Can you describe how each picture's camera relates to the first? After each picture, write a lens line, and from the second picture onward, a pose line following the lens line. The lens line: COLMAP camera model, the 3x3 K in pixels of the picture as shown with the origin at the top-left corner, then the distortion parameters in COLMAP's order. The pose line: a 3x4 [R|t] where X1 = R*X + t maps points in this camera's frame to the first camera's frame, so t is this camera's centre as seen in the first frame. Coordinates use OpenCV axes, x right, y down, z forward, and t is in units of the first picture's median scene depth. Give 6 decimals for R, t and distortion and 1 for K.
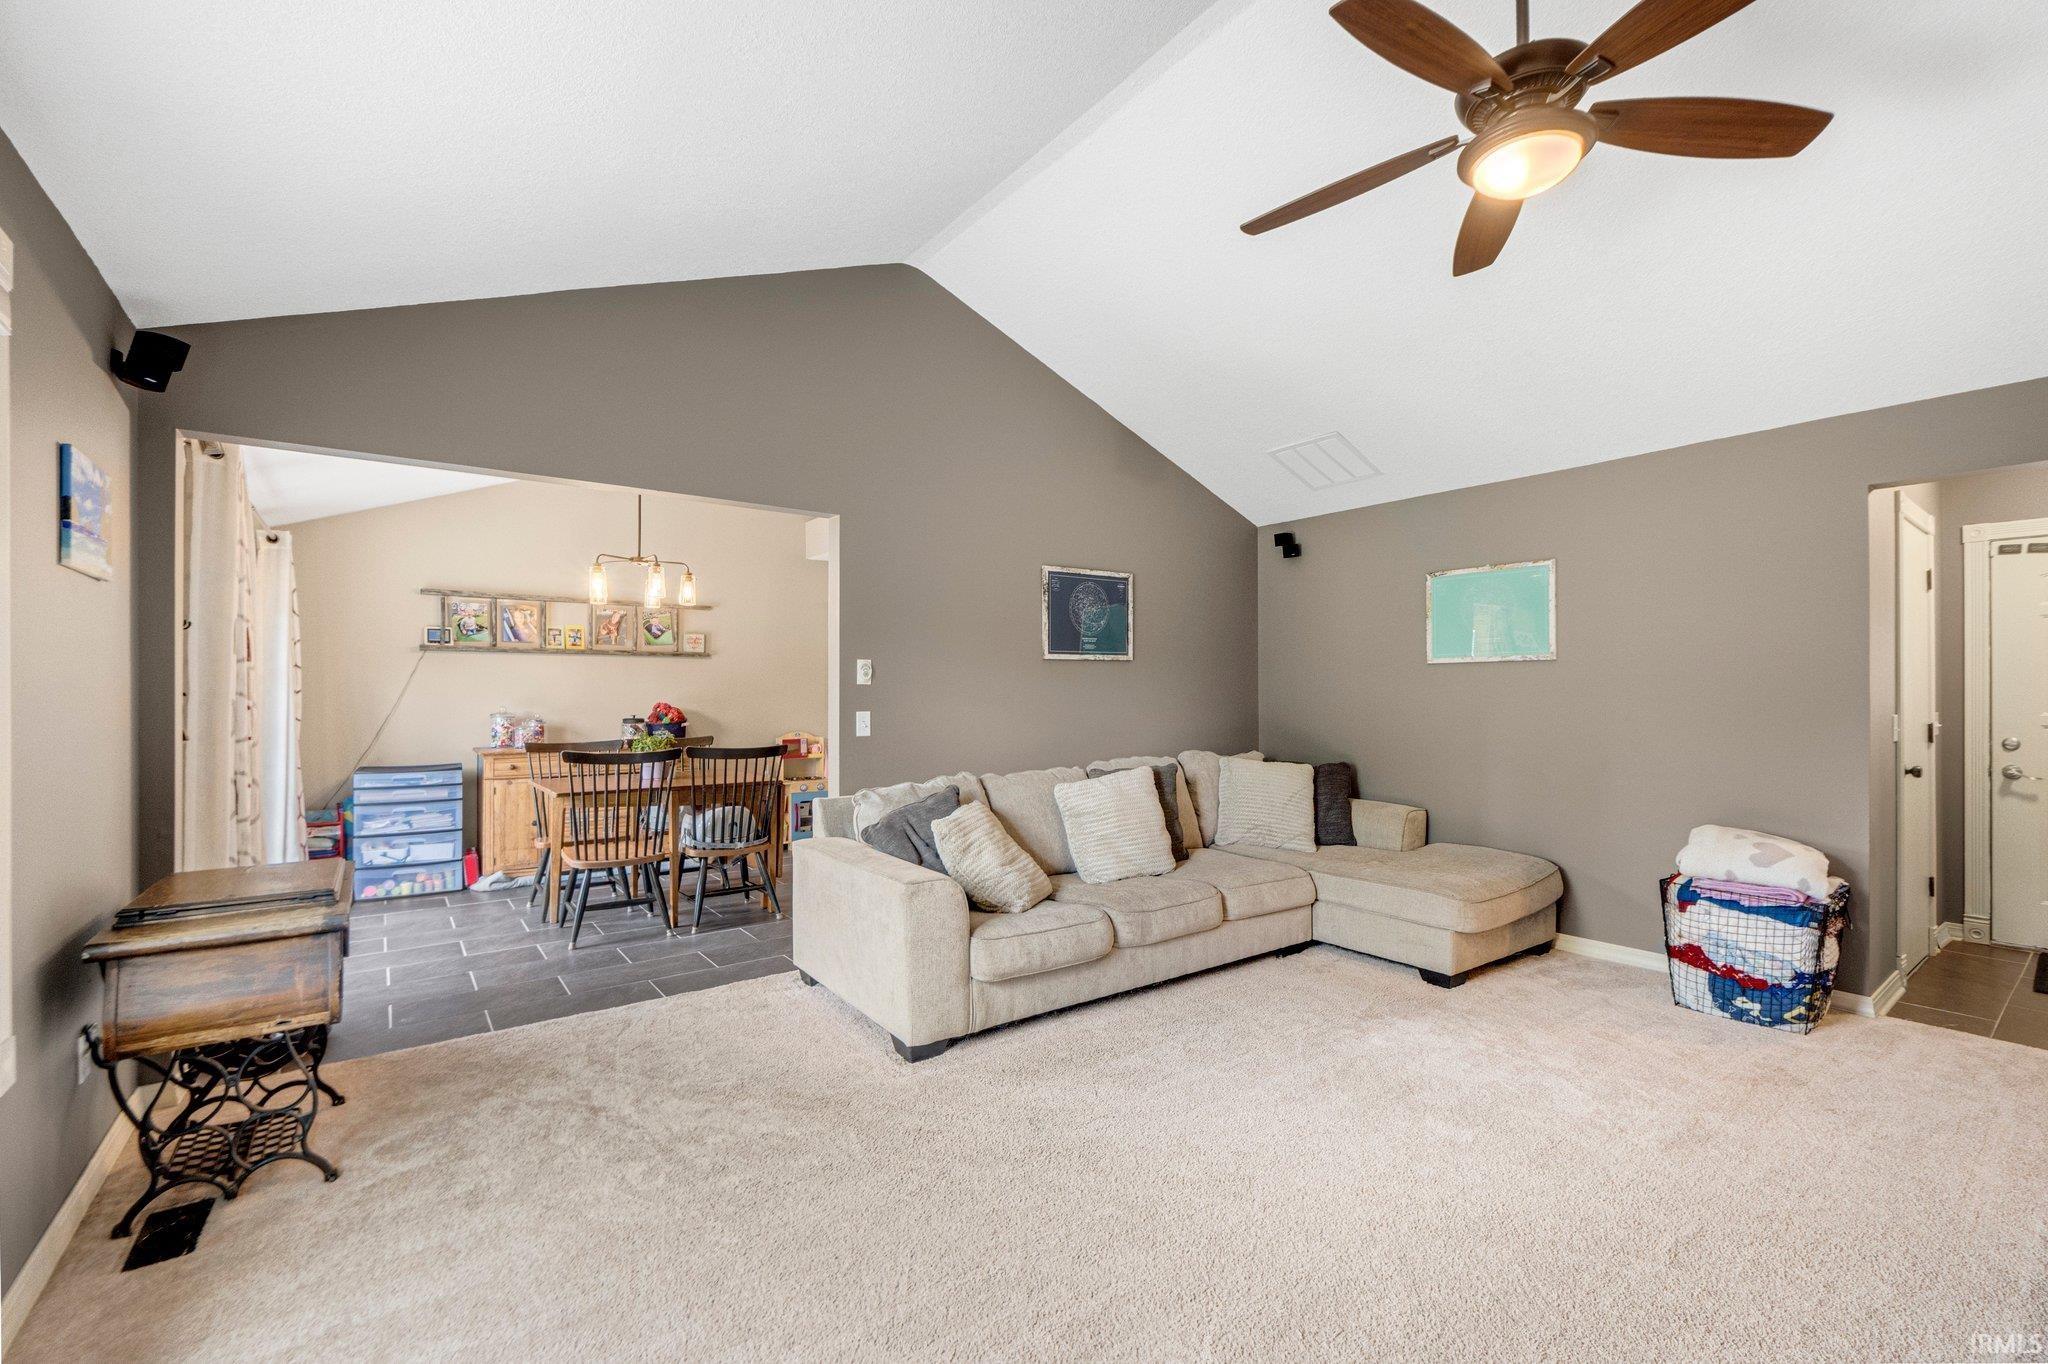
lens RADIAL K [[874.9, 0, 1021.5], [0, 874.9, 677.9], [0, 0, 1]] dist [-0.000573, -0.000428]
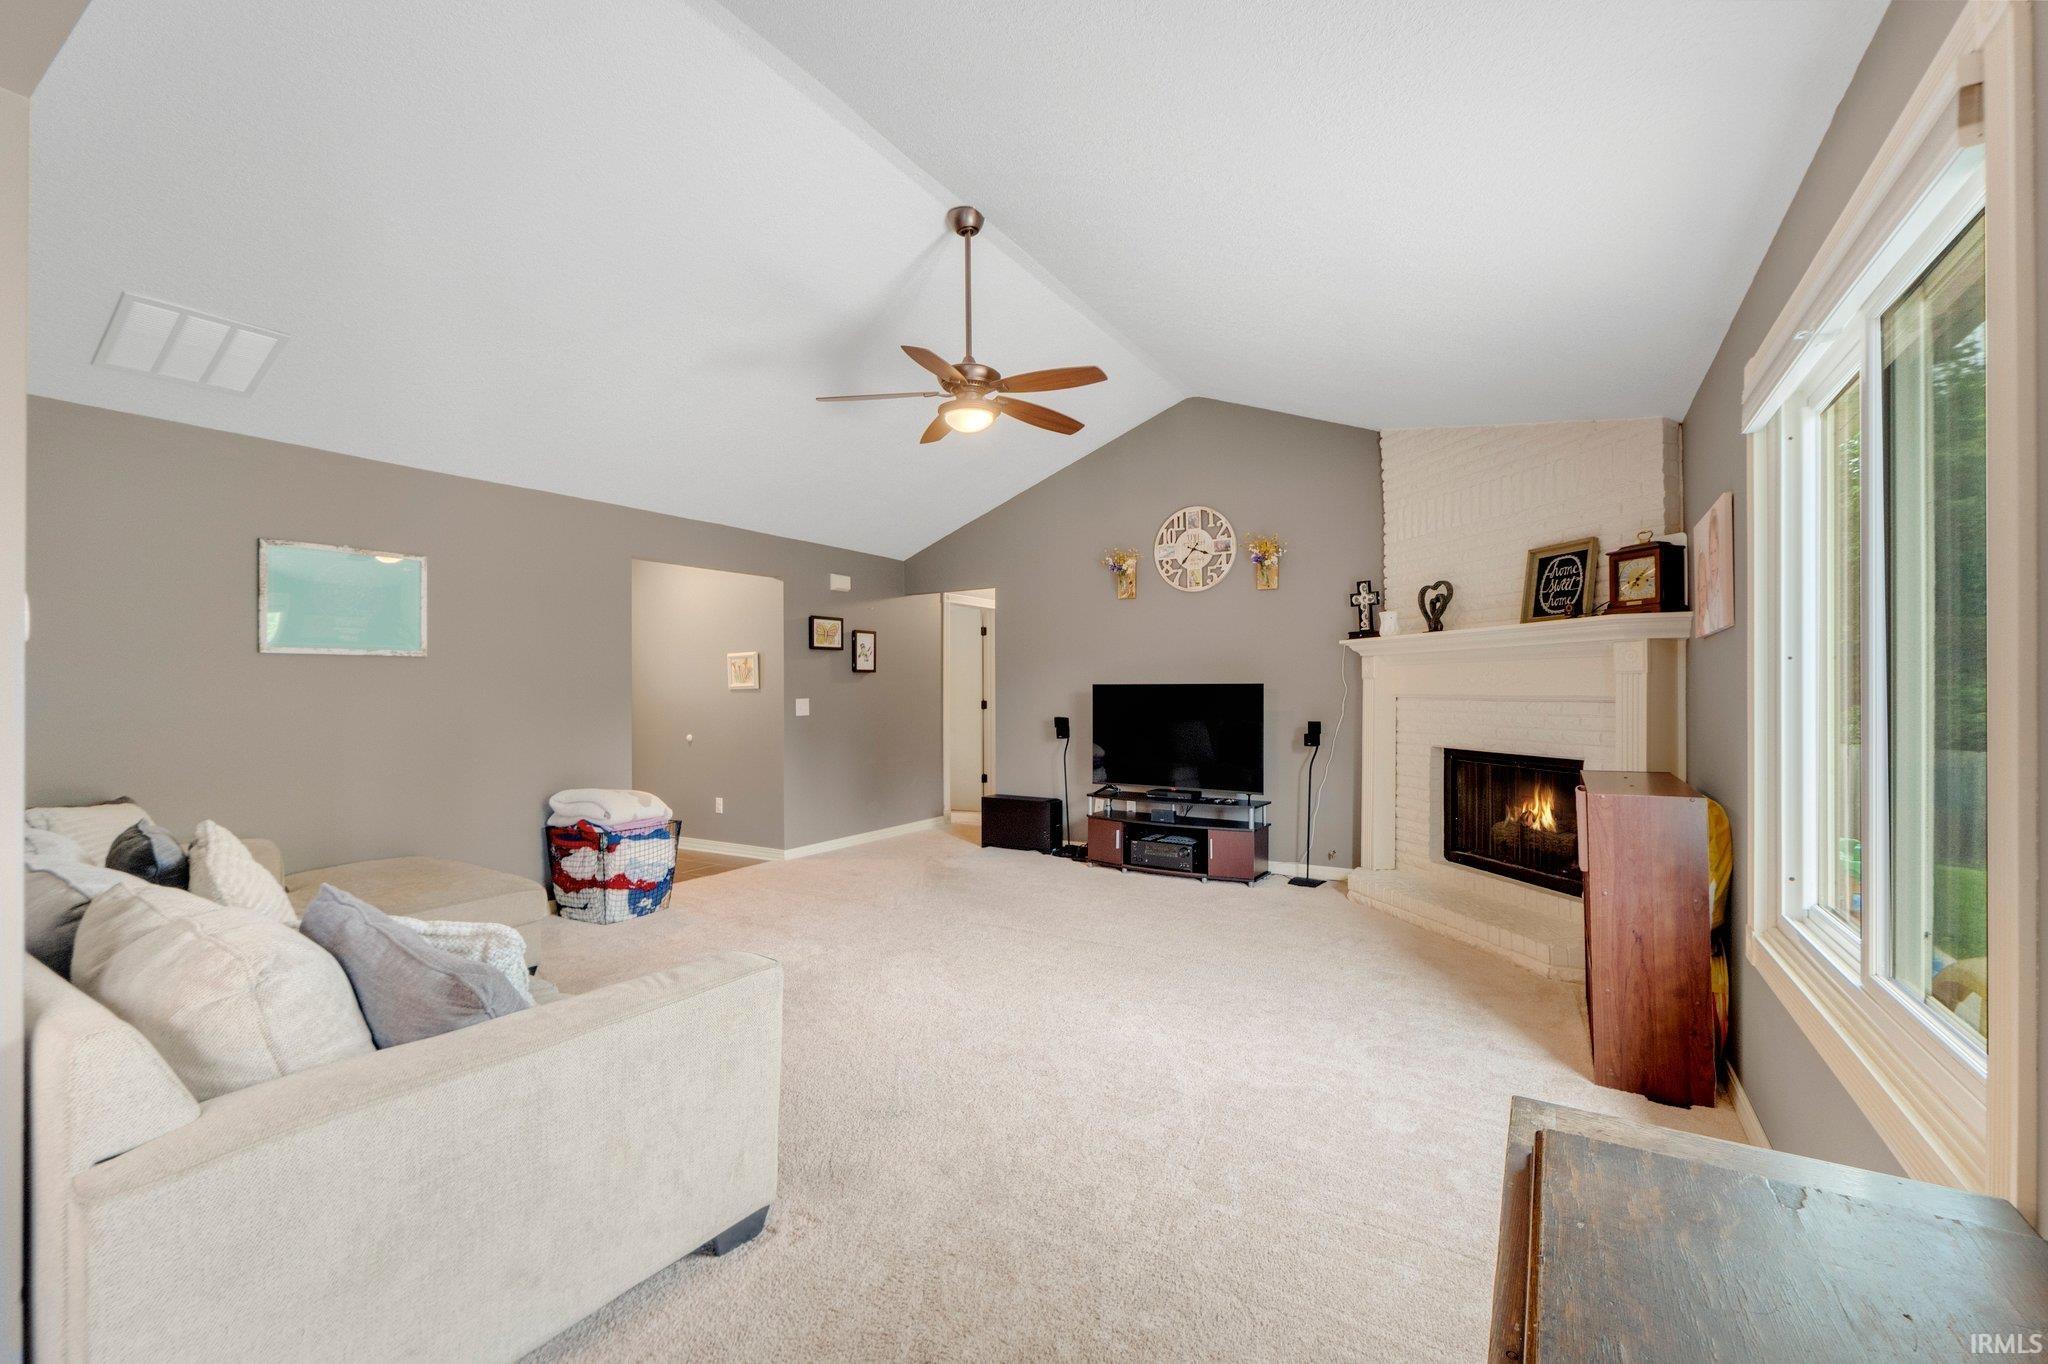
lens RADIAL K [[874.9, 0, 1015.8], [0, 874.9, 686.2], [0, 0, 1]] dist [-0.000573, -0.000428]
pose [[-0.351663, 0.004389, 0.936116, -0.573437], [-0.012986, 0.999870, -0.009566, 0.014201], [-0.936037, -0.015520, -0.351560, 0.714156]]
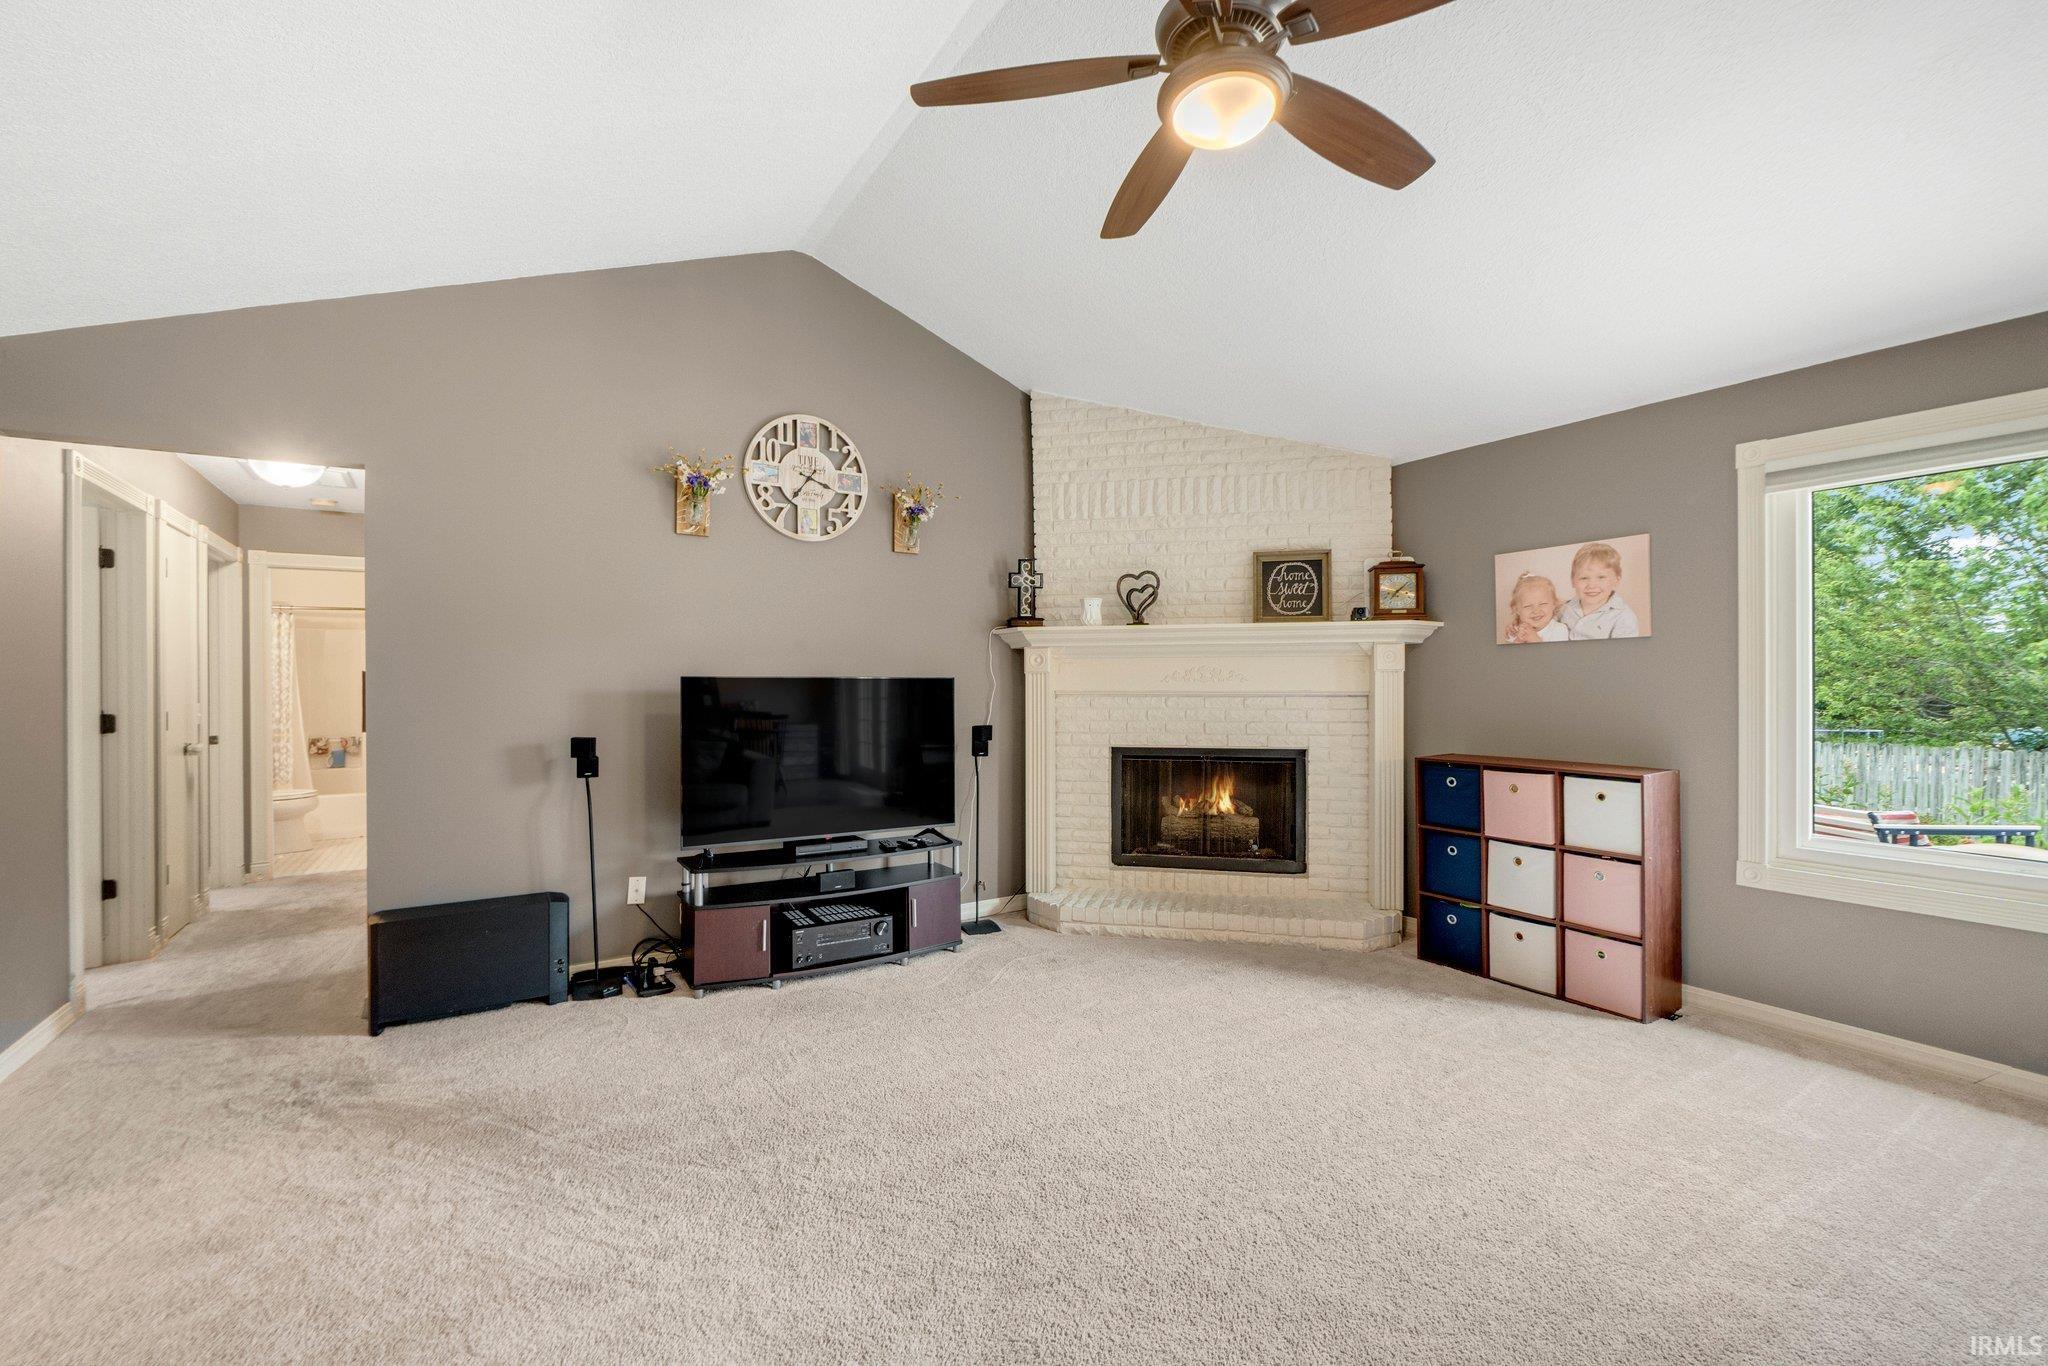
lens RADIAL K [[874.9, 0, 1038.5], [0, 874.9, 682.8], [0, 0, 1]] dist [-0.000573, -0.000428]
pose [[-0.996271, 0.002289, 0.086243, 0.304371], [0.000704, 0.999830, -0.018413, 0.016710], [-0.086271, -0.018284, -0.996104, 0.875555]]
